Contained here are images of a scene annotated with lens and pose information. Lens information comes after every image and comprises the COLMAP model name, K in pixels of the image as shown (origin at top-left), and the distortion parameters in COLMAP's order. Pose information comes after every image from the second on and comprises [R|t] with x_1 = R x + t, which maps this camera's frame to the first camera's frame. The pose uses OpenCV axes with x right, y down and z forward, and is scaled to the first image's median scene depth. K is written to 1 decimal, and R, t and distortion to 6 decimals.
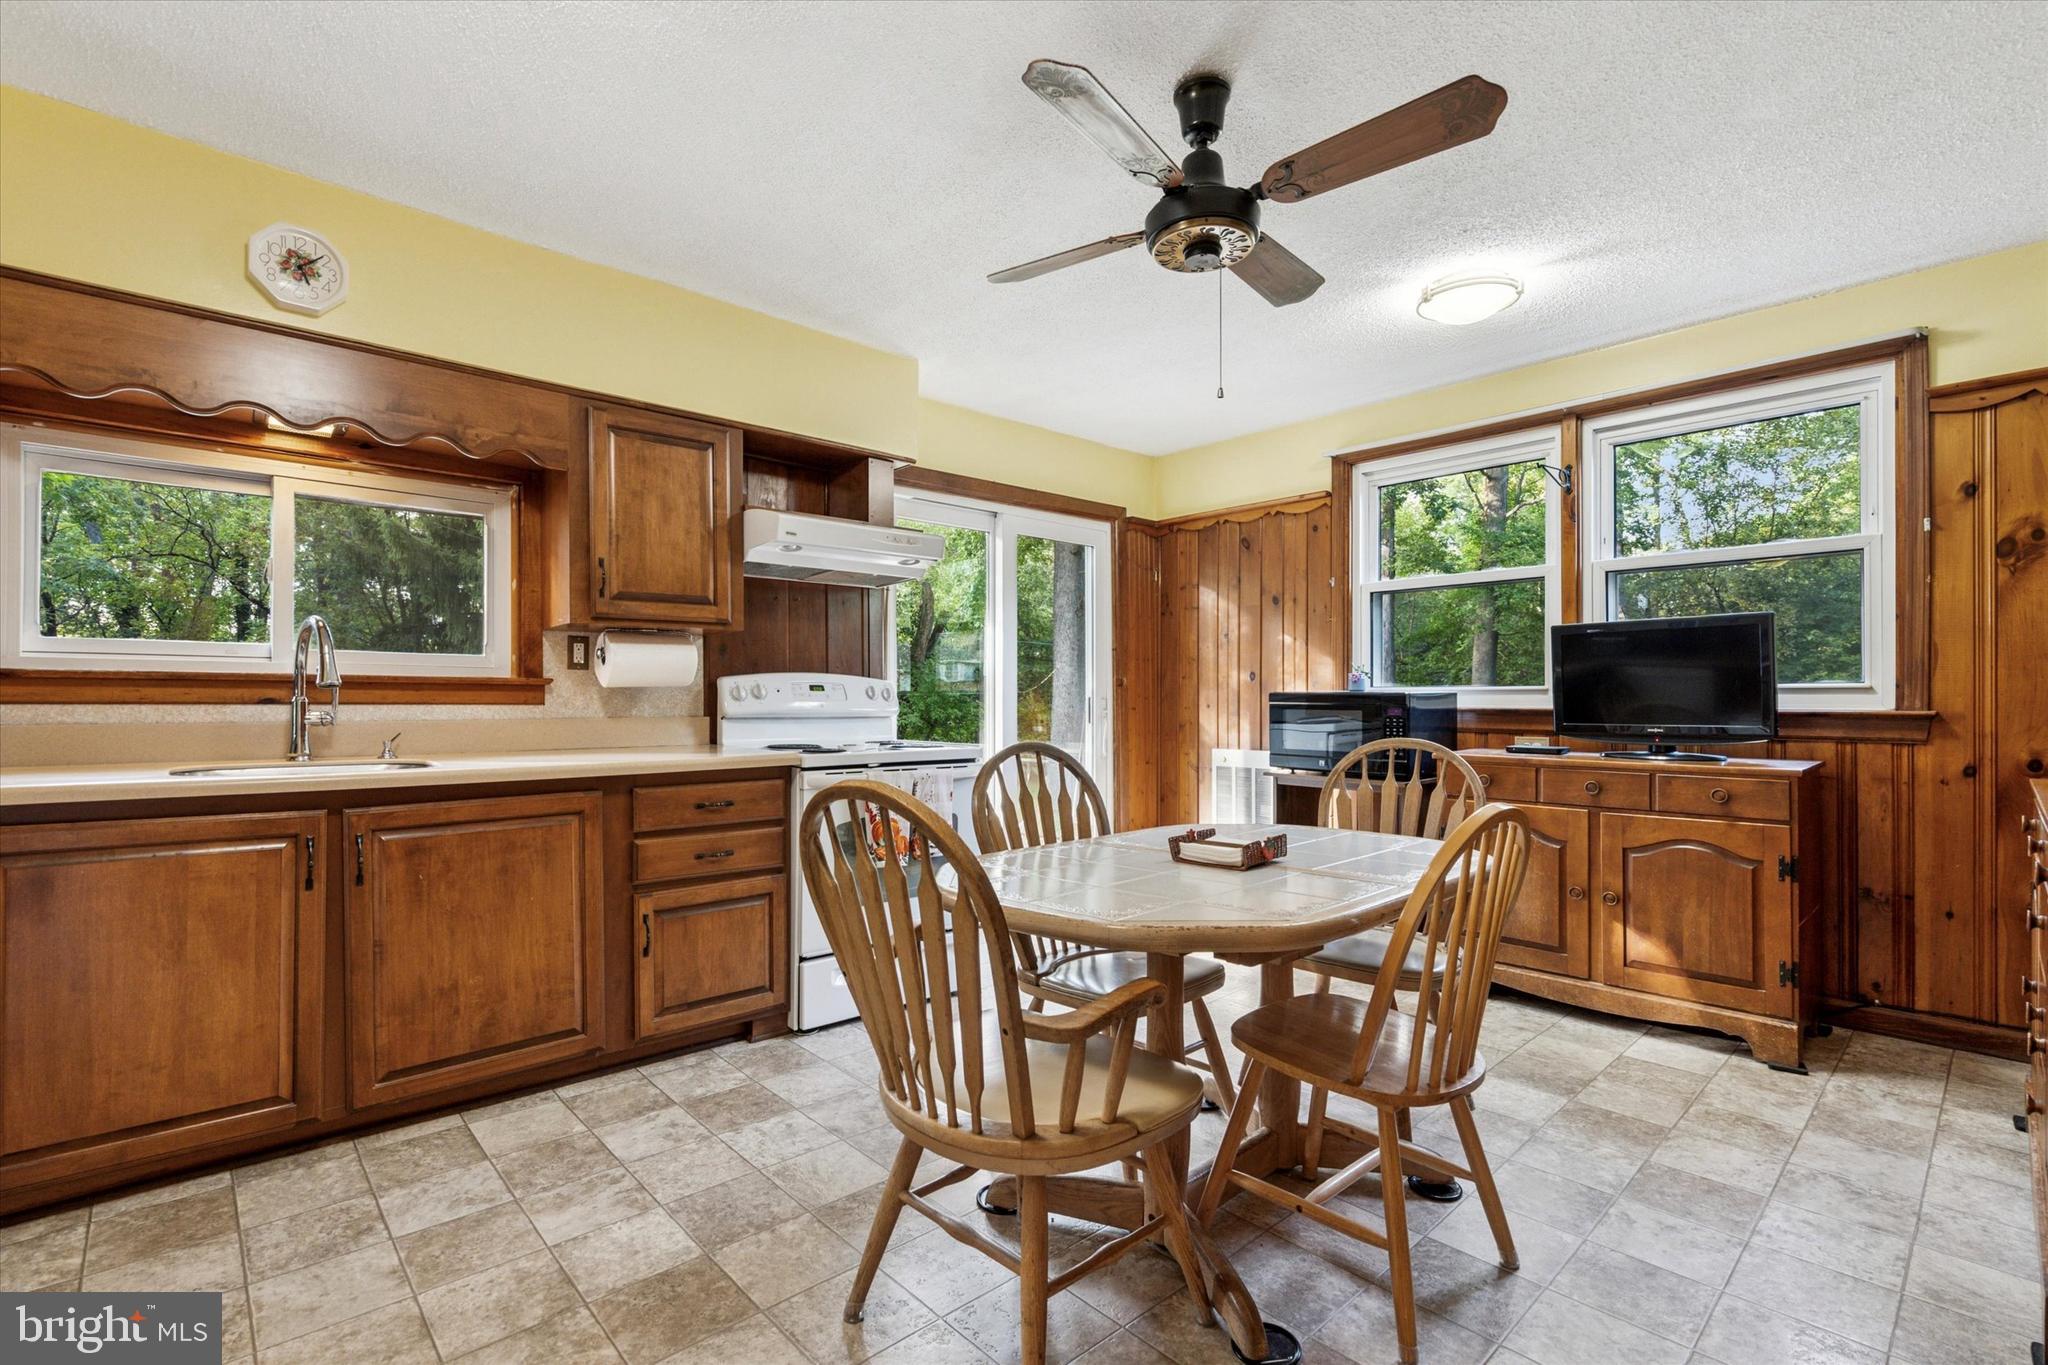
lens RADIAL K [[944.6, 0, 1019.2], [0, 944.6, 708.9], [0, 0, 1]] dist [-0.001975, -0.000286]
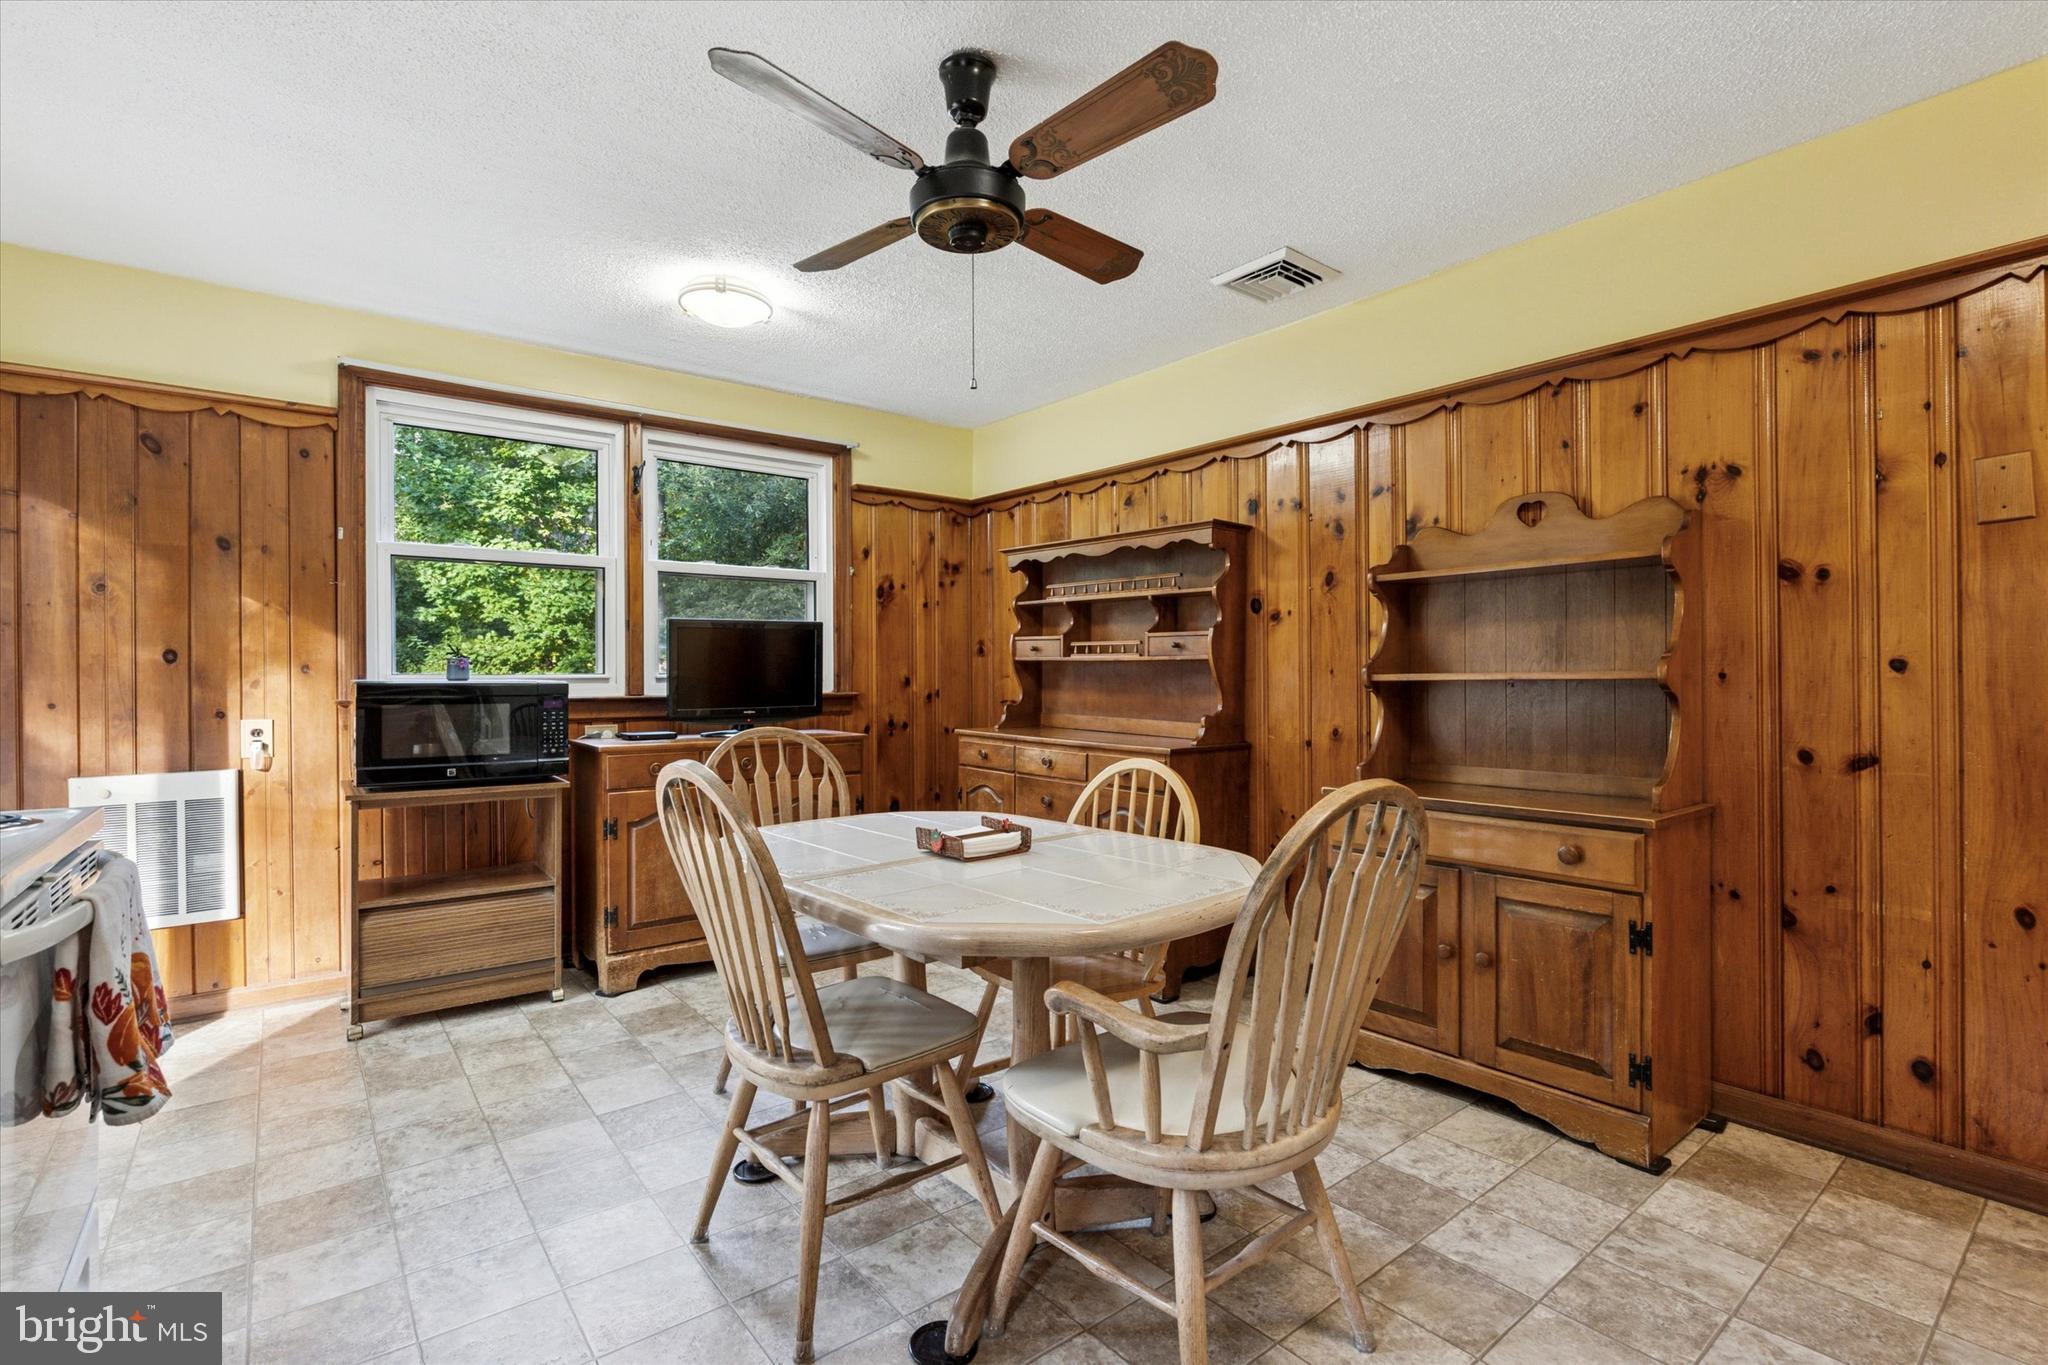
lens RADIAL K [[948.2, 0, 1020.0], [0, 948.2, 670.7], [0, 0, 1]] dist [-0.002586, -0.004724]
pose [[0.053504, 0.011307, 0.998504, -0.985175], [0.022508, 0.999668, -0.012526, -0.012266], [-0.998314, 0.023144, 0.053232, 1.121761]]
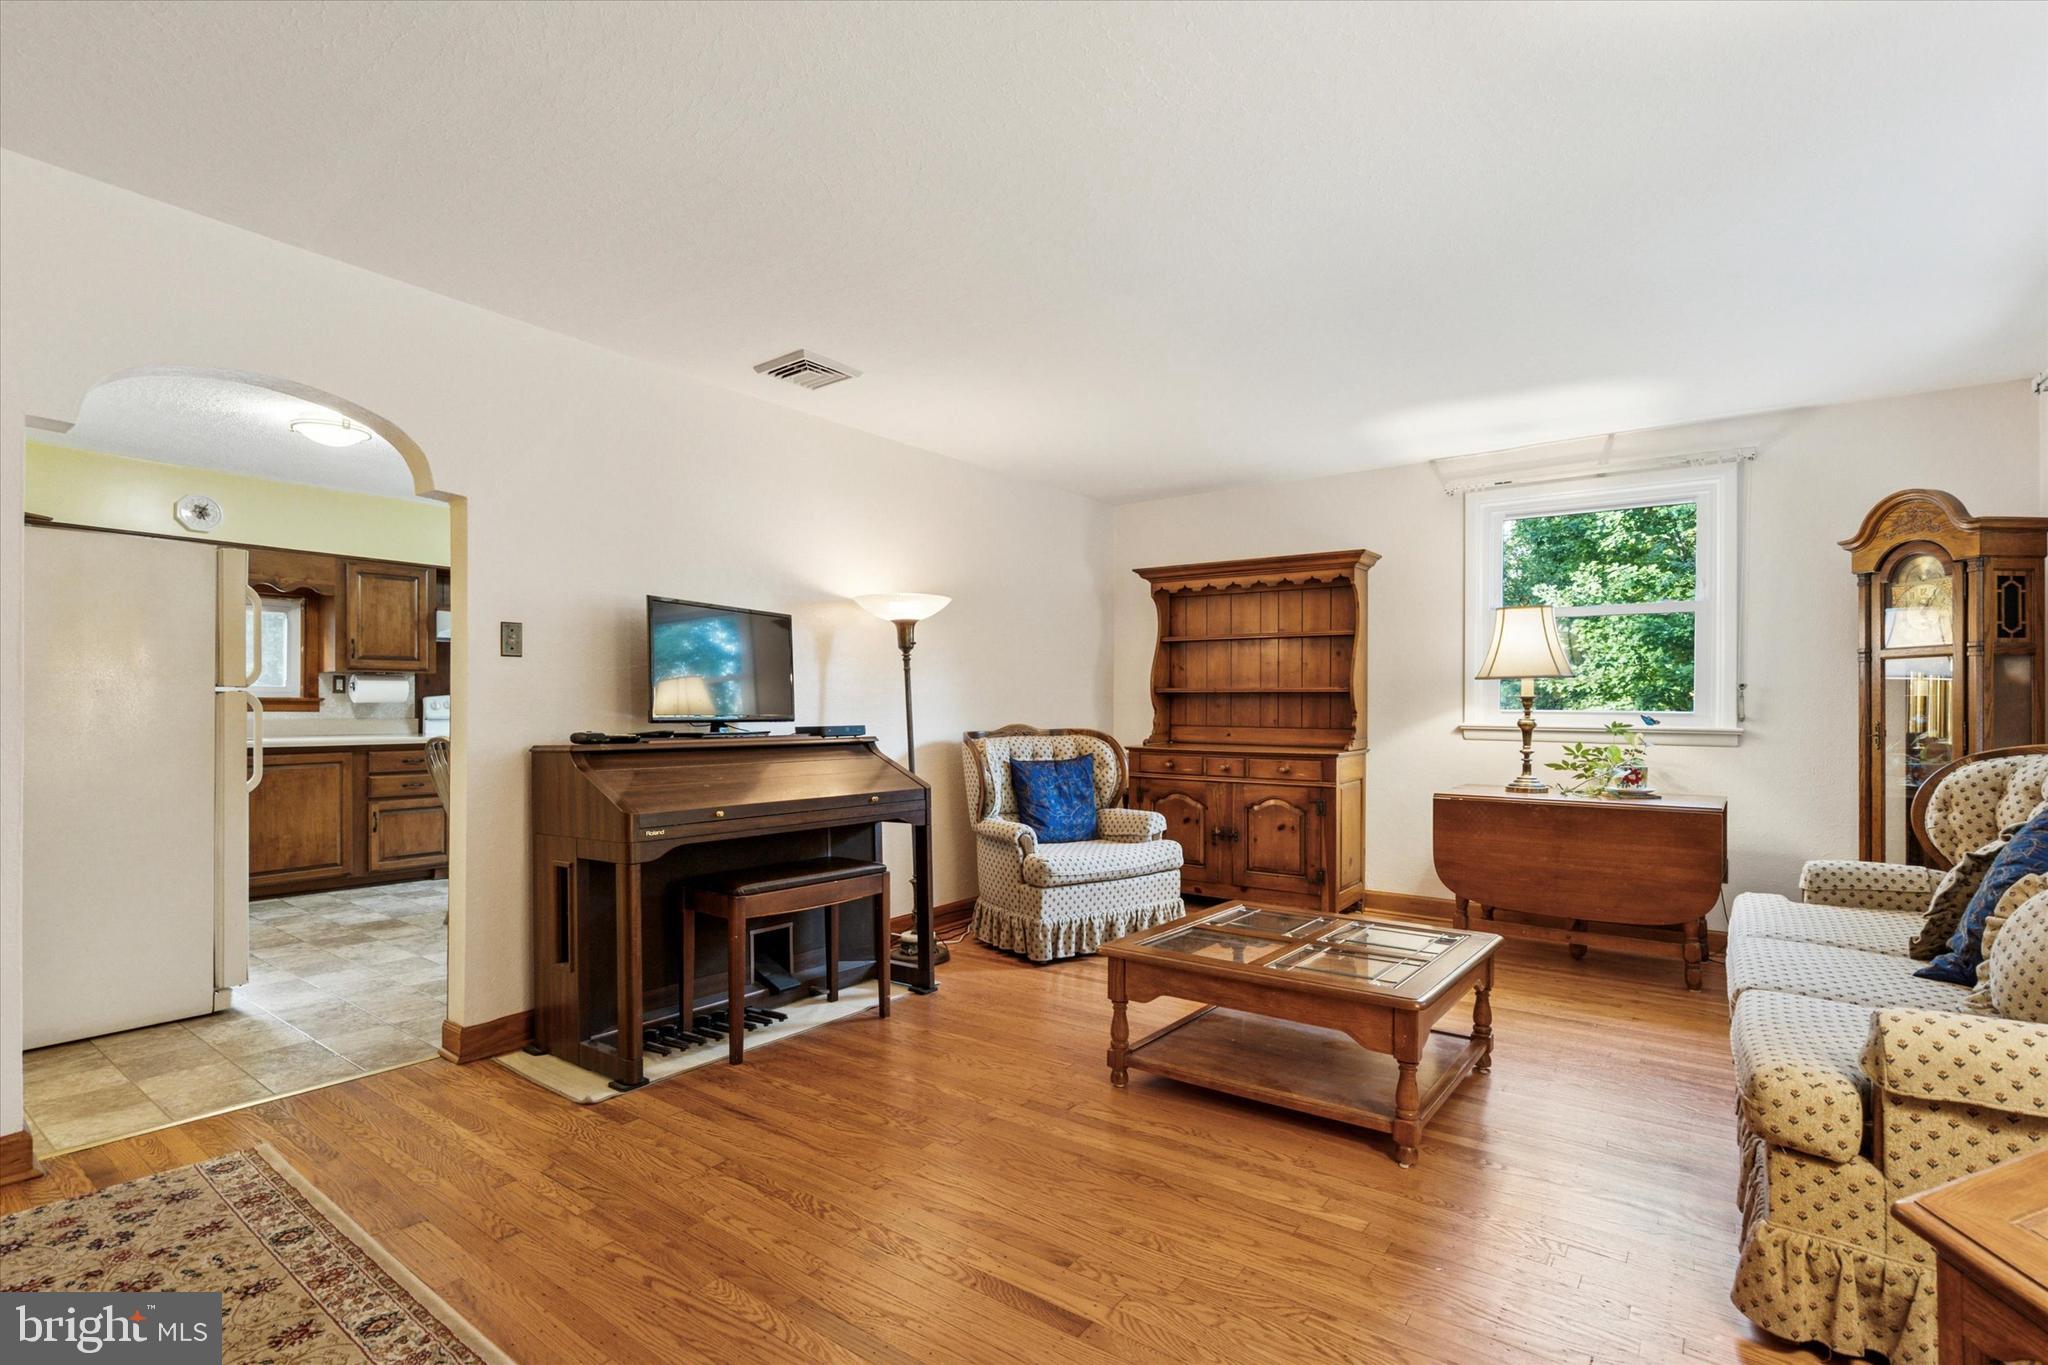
lens RADIAL K [[944.6, 0, 1019.2], [0, 944.6, 708.9], [0, 0, 1]] dist [-0.001975, -0.000286]
pose [[0.981516, 0.003229, 0.191353, 0.517562], [-0.001559, 0.999959, -0.008875, 0.004289], [-0.191374, 0.008413, 0.981481, -1.135816]]
